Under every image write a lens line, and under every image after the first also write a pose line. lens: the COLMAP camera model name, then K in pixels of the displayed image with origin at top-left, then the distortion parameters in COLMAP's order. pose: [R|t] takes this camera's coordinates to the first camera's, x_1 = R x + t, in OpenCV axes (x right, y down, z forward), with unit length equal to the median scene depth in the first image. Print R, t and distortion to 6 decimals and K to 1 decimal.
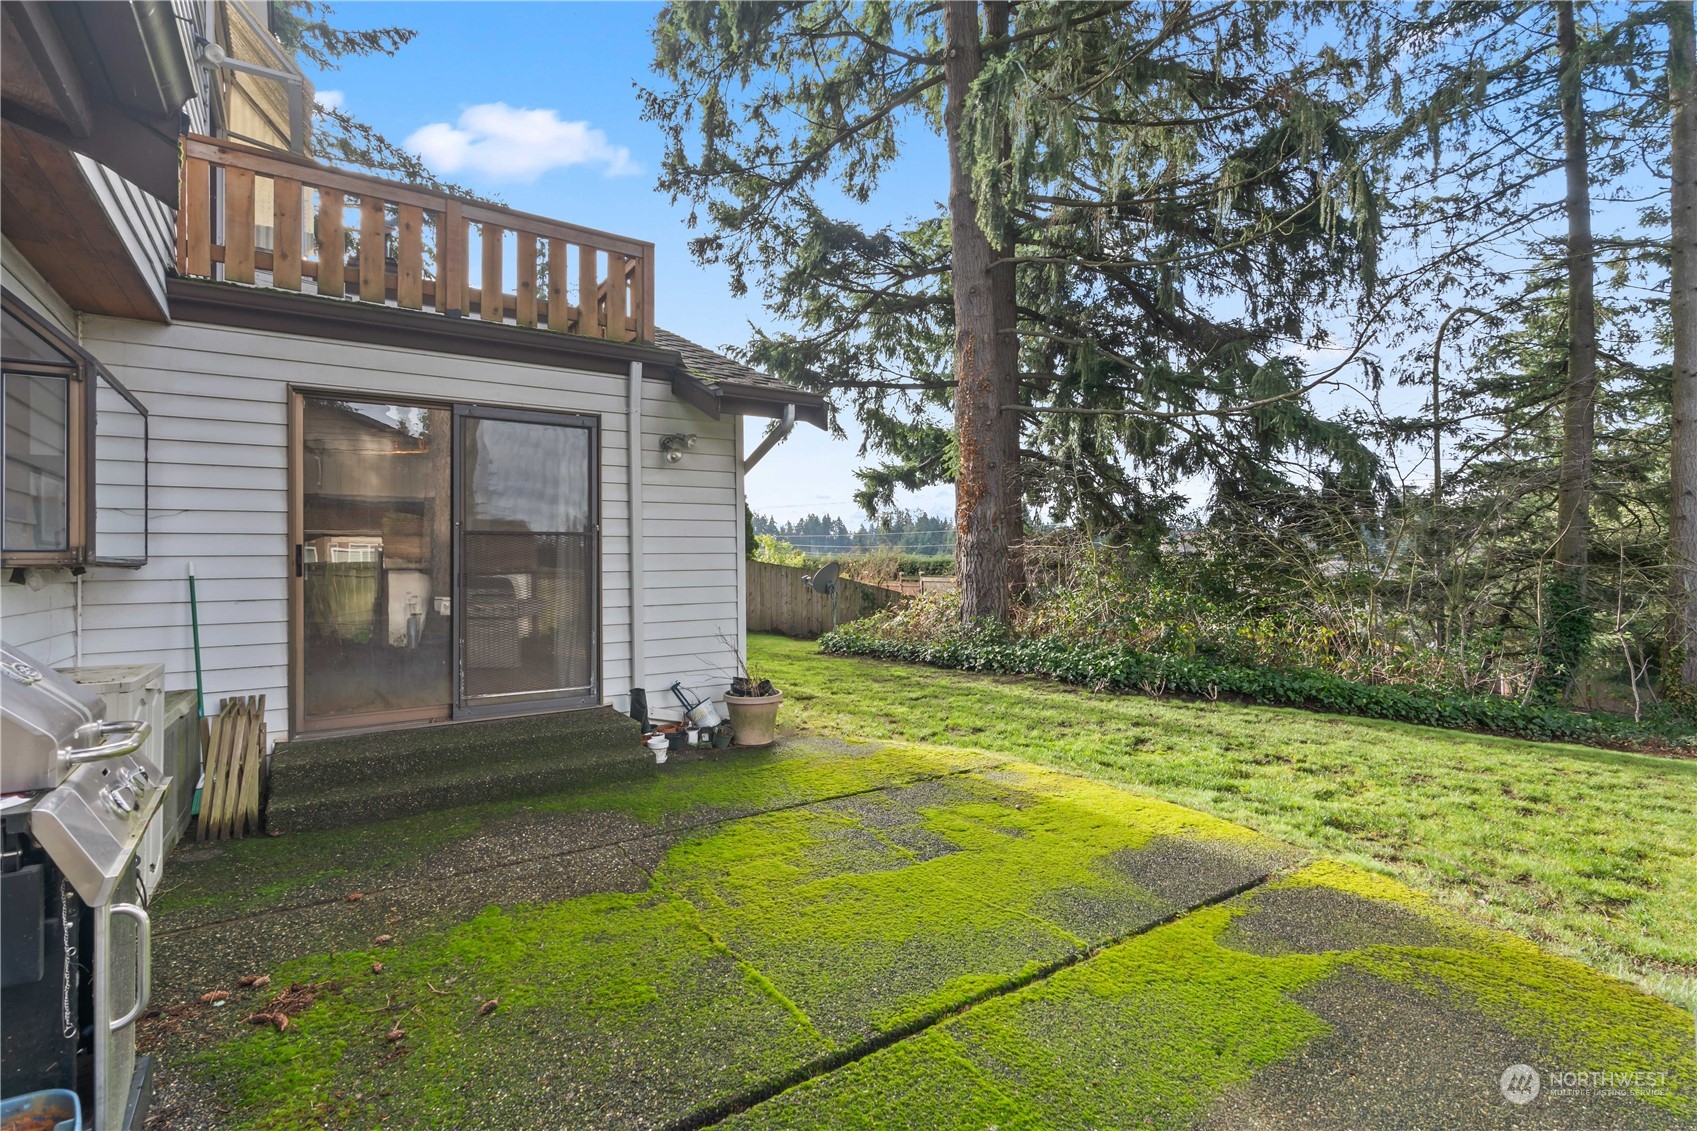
lens RADIAL K [[775.3, 0, 843.2], [0, 775.3, 562.7], [0, 0, 1]] dist [-0.001903, -0.000044]
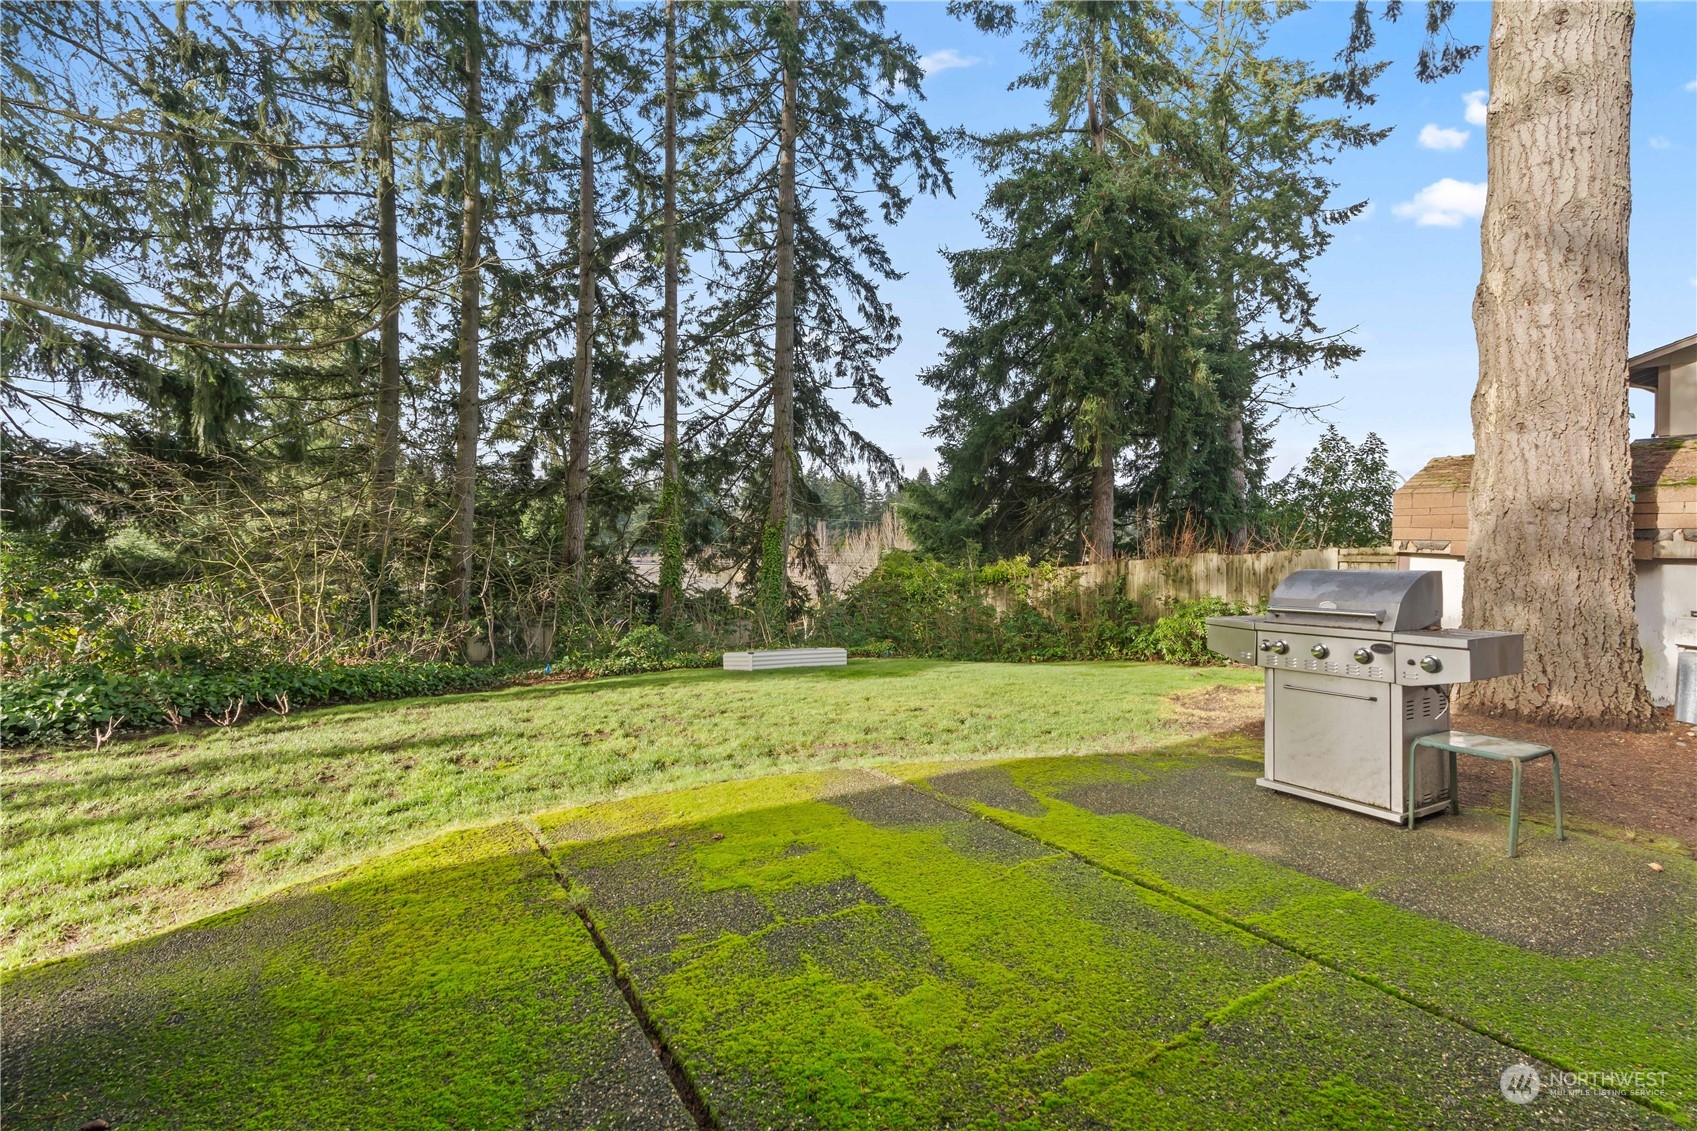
lens RADIAL K [[775.3, 0, 850.7], [0, 775.3, 535.8], [0, 0, 1]] dist [-0.001903, -0.000044]
pose [[0.031879, 0.020393, 0.999284, -0.746839], [-0.011223, 0.999736, -0.020044, 0.011654], [-0.999429, -0.010576, 0.032099, 1.034092]]
